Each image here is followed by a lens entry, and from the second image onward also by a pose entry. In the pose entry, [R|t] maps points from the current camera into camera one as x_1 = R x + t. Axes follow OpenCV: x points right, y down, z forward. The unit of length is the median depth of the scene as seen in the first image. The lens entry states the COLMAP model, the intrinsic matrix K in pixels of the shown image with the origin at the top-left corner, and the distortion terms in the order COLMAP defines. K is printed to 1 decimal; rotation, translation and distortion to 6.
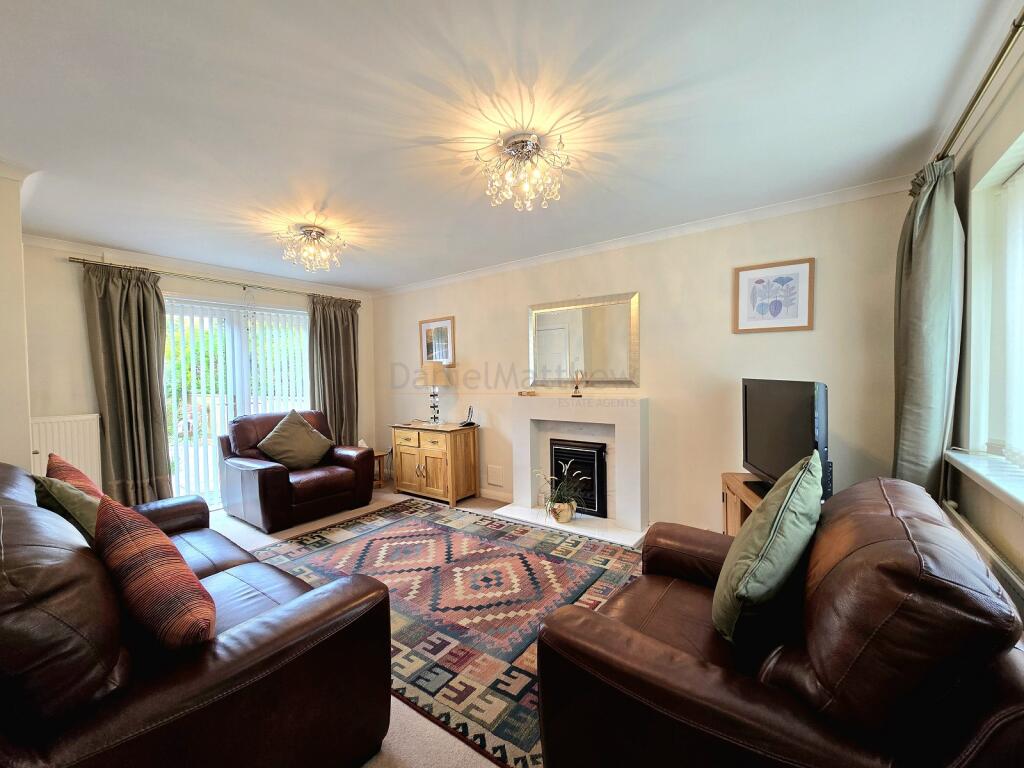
lens RADIAL K [[418.8, 0, 516.4], [0, 418.8, 385.8], [0, 0, 1]] dist [-0.002670, -0.000579]
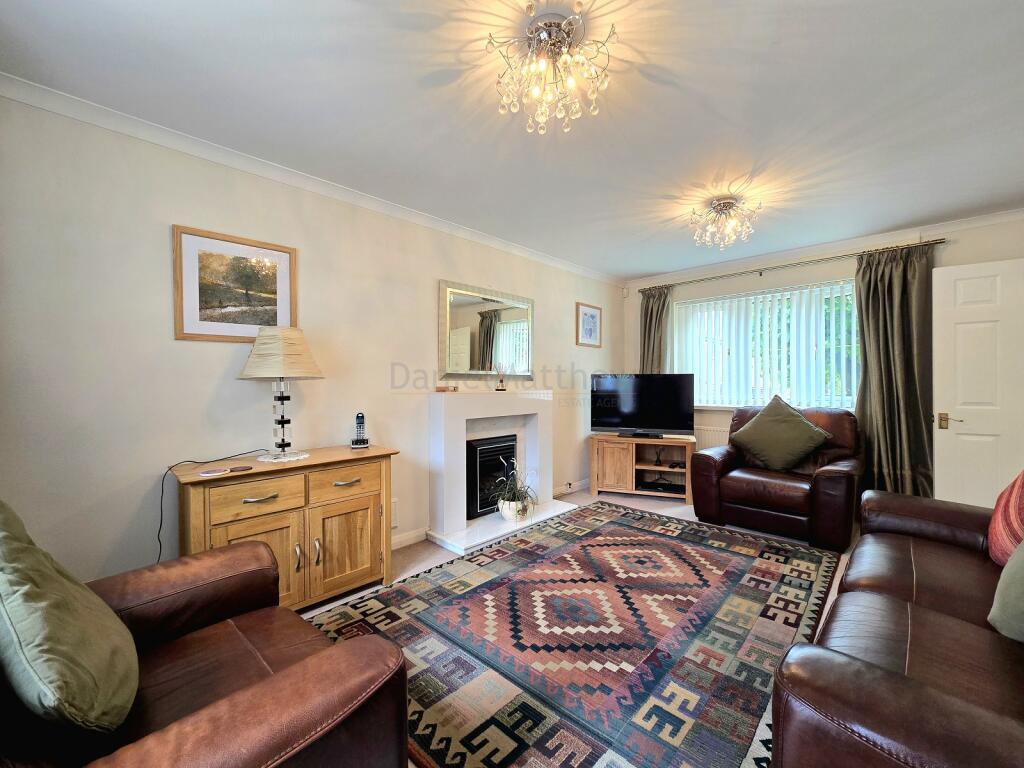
lens RADIAL K [[418.8, 0, 515.7], [0, 418.8, 385.7], [0, 0, 1]] dist [-0.002670, -0.000579]
pose [[0.123809, 0.006687, 0.992284, -1.001396], [0.028159, 0.999551, -0.010249, 0.031462], [-0.991907, 0.029211, 0.123565, 1.036237]]
